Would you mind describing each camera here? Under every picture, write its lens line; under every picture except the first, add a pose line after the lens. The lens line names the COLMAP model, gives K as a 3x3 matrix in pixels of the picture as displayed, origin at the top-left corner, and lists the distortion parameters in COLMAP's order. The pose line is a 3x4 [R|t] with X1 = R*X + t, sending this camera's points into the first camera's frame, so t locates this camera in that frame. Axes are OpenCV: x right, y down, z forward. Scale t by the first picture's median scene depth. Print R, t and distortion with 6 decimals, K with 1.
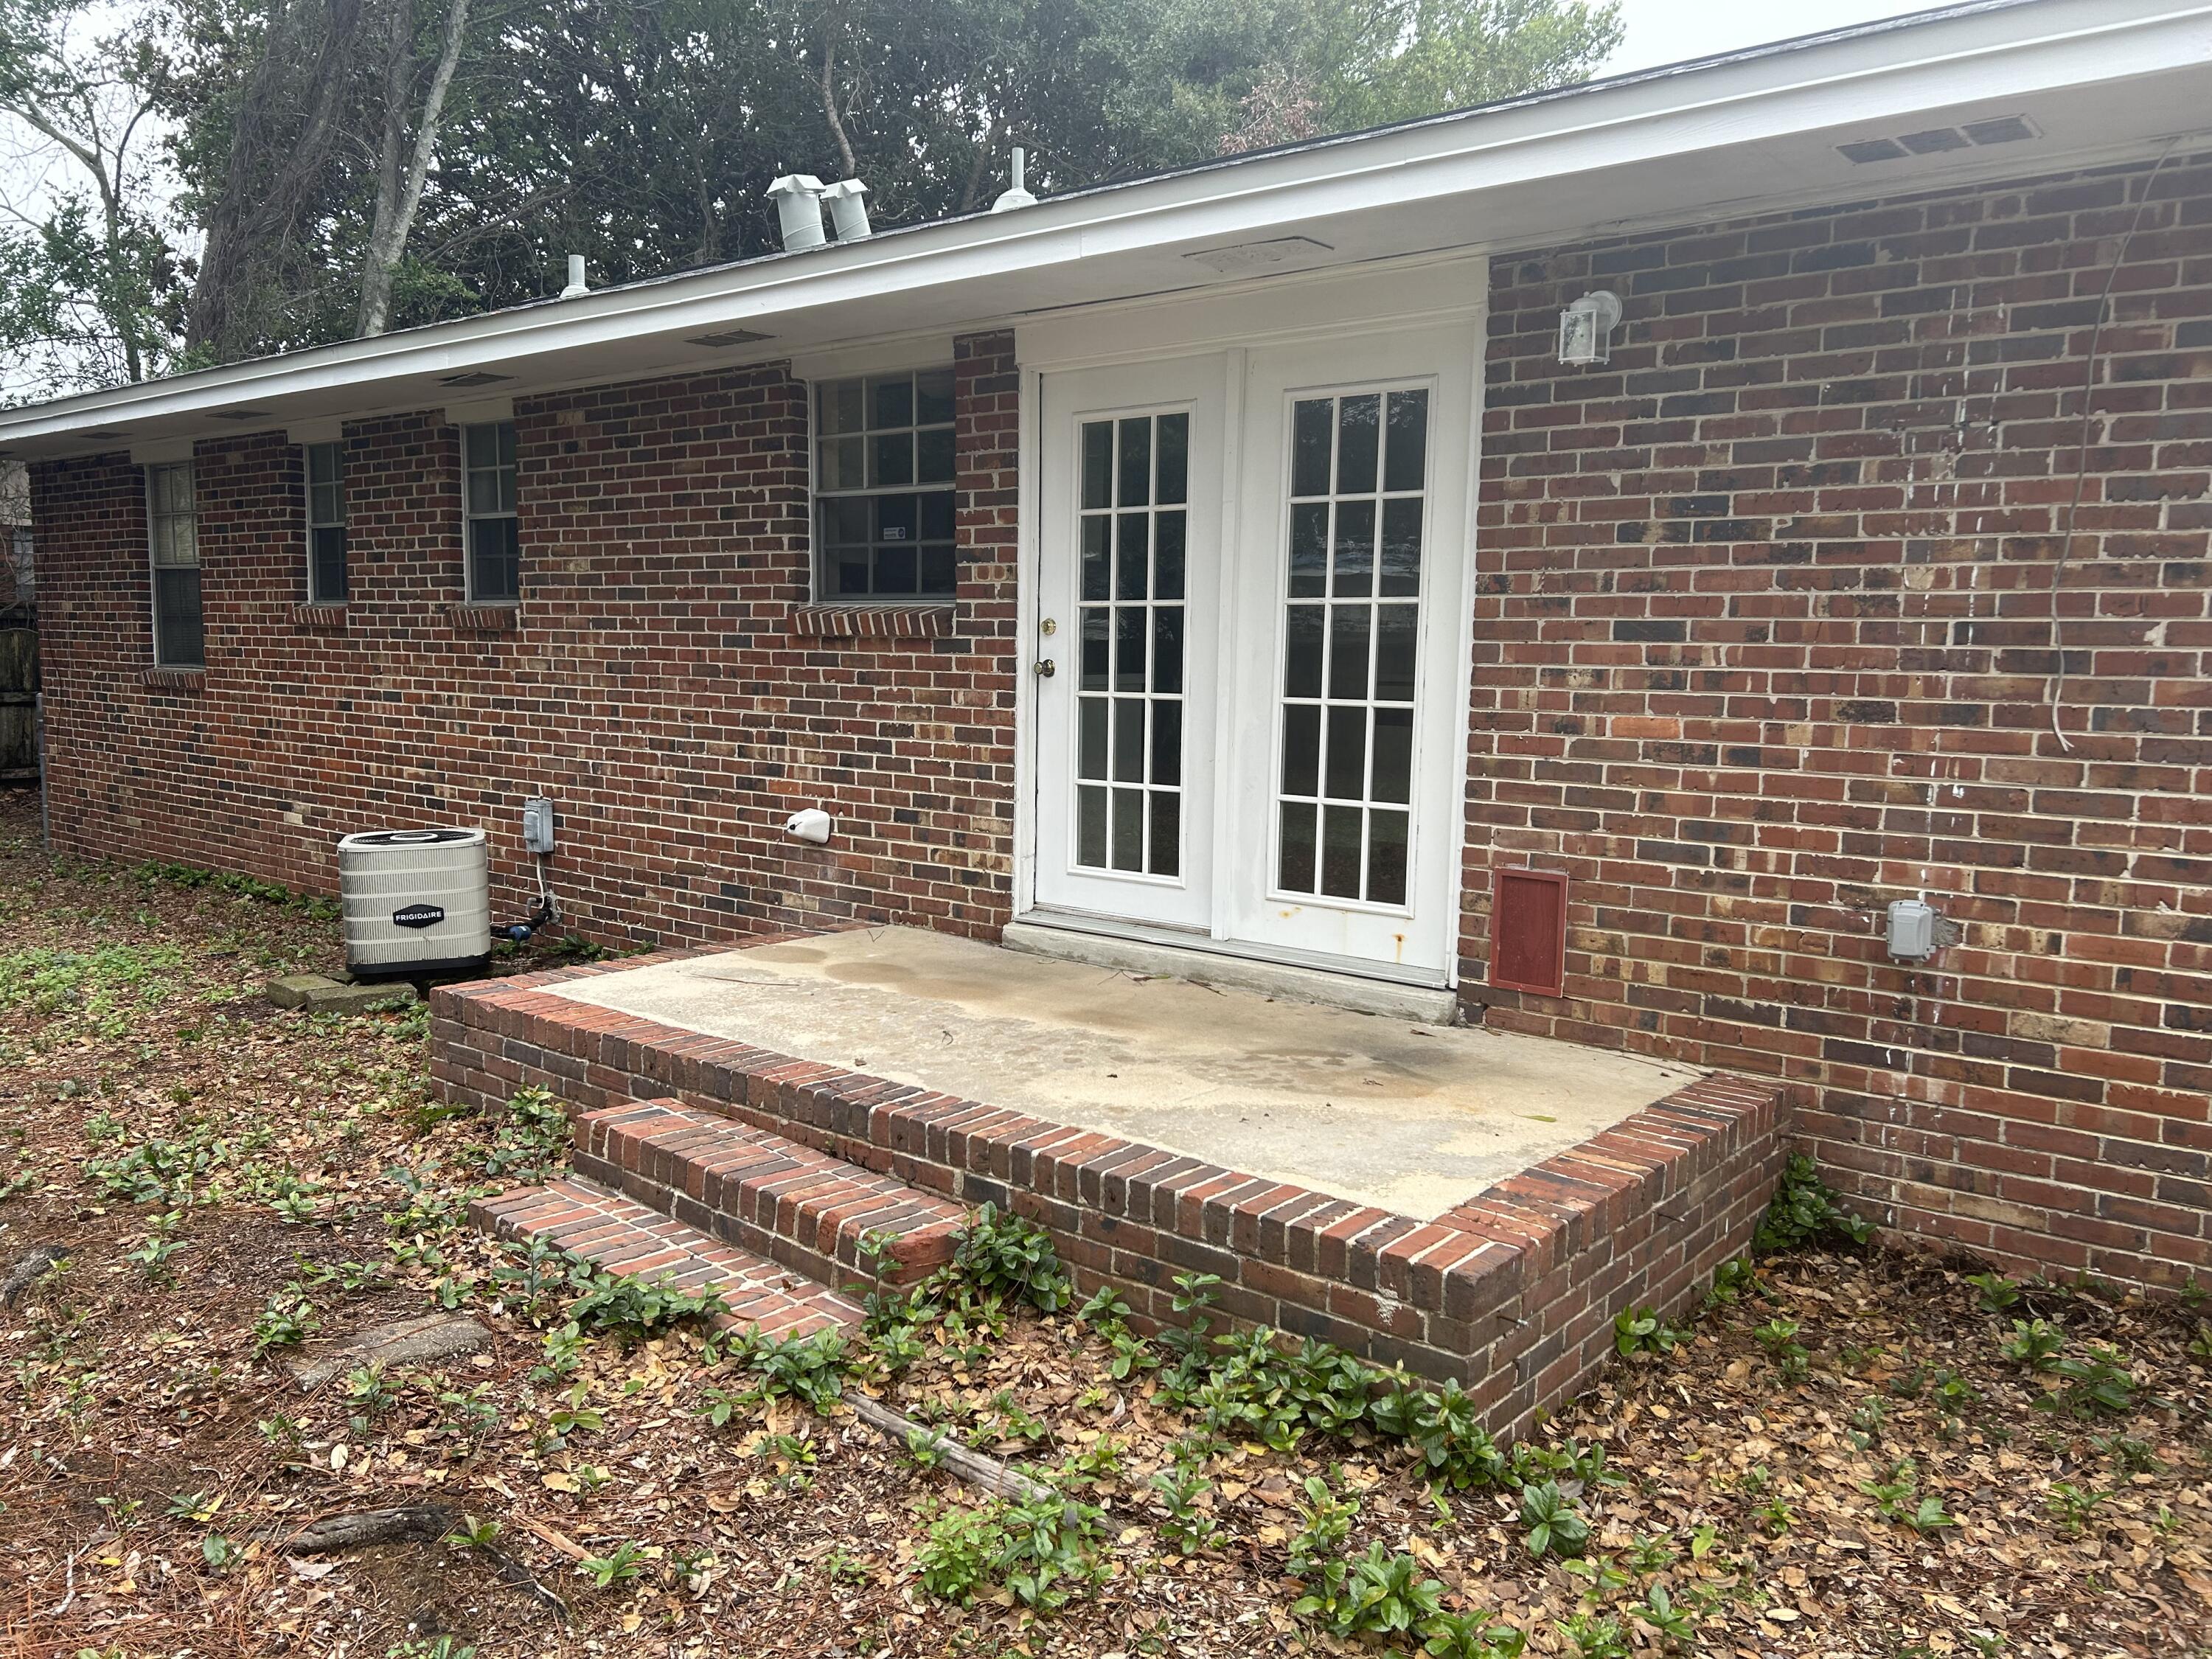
lens RADIAL K [[1660.9, 0, 1095.4], [0, 1660.9, 821.5], [0, 0, 1]] dist [0.089381, -0.013303]
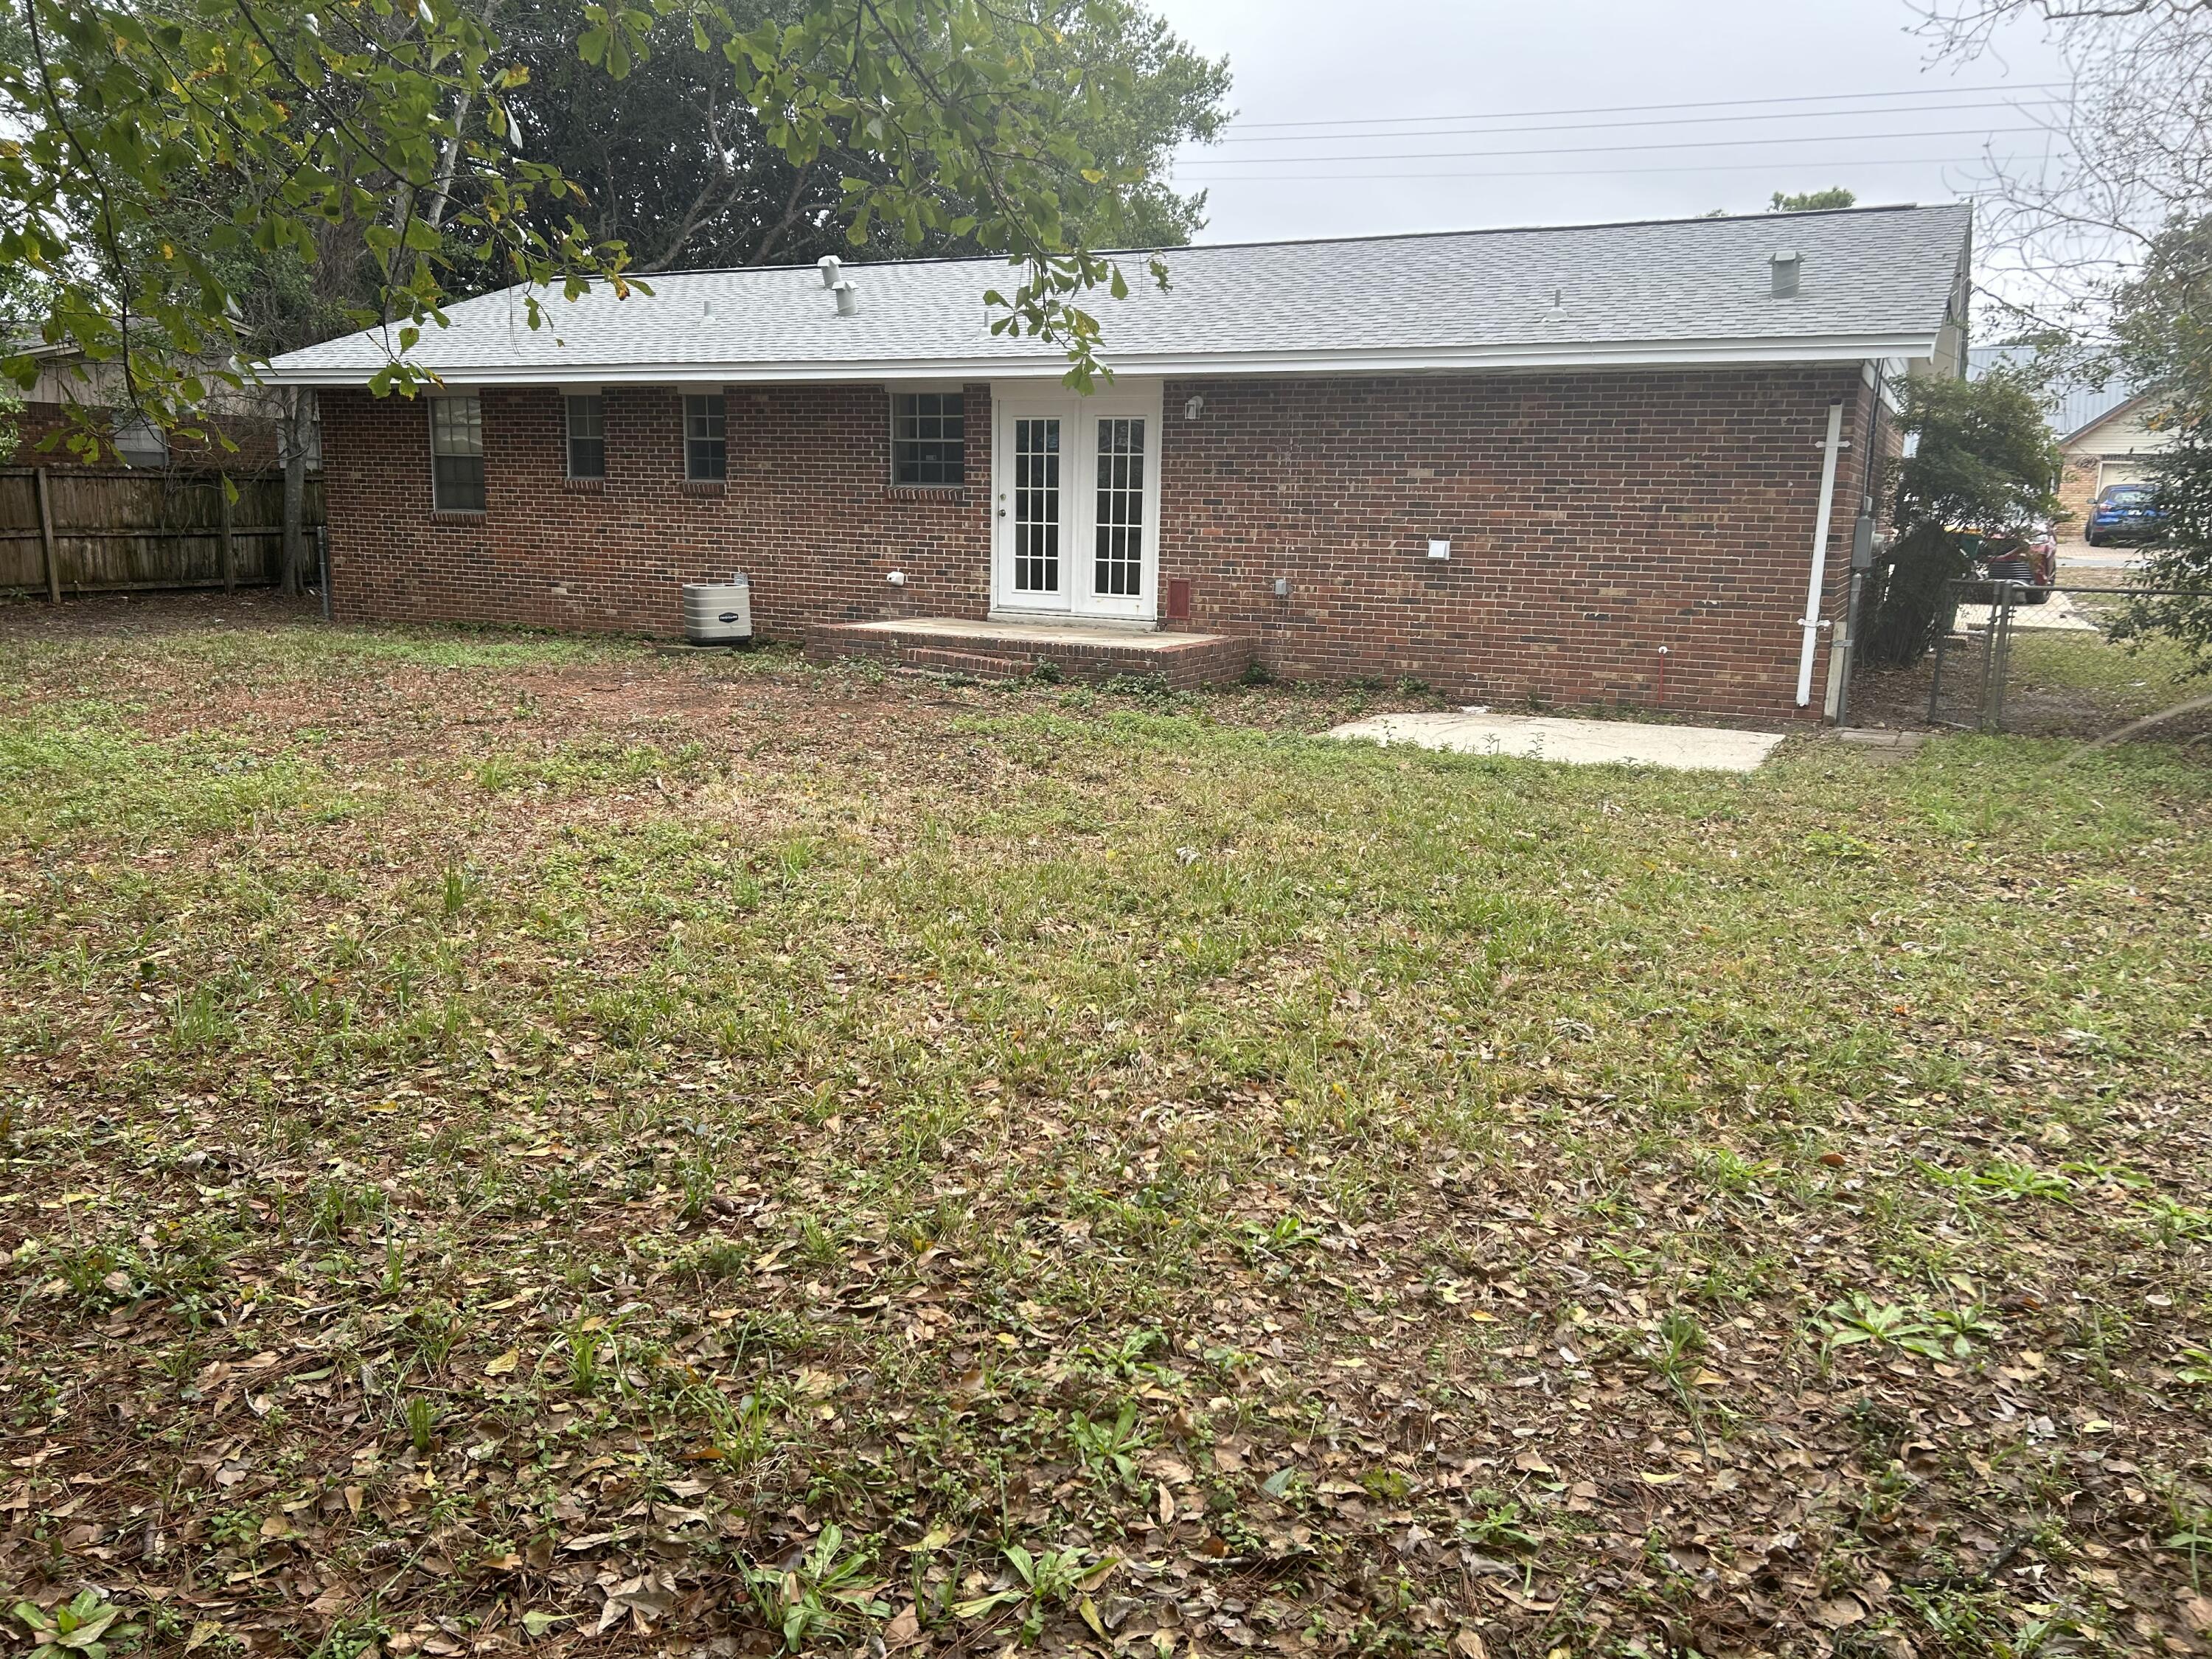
lens RADIAL K [[1660.9, 0, 1120.8], [0, 1660.9, 849.7], [0, 0, 1]] dist [0.089381, -0.013303]
pose [[0.976344, -0.039002, 0.212674, -0.444895], [0.017362, 0.994562, 0.102686, 0.176518], [-0.215523, -0.096564, 0.971713, -1.722711]]
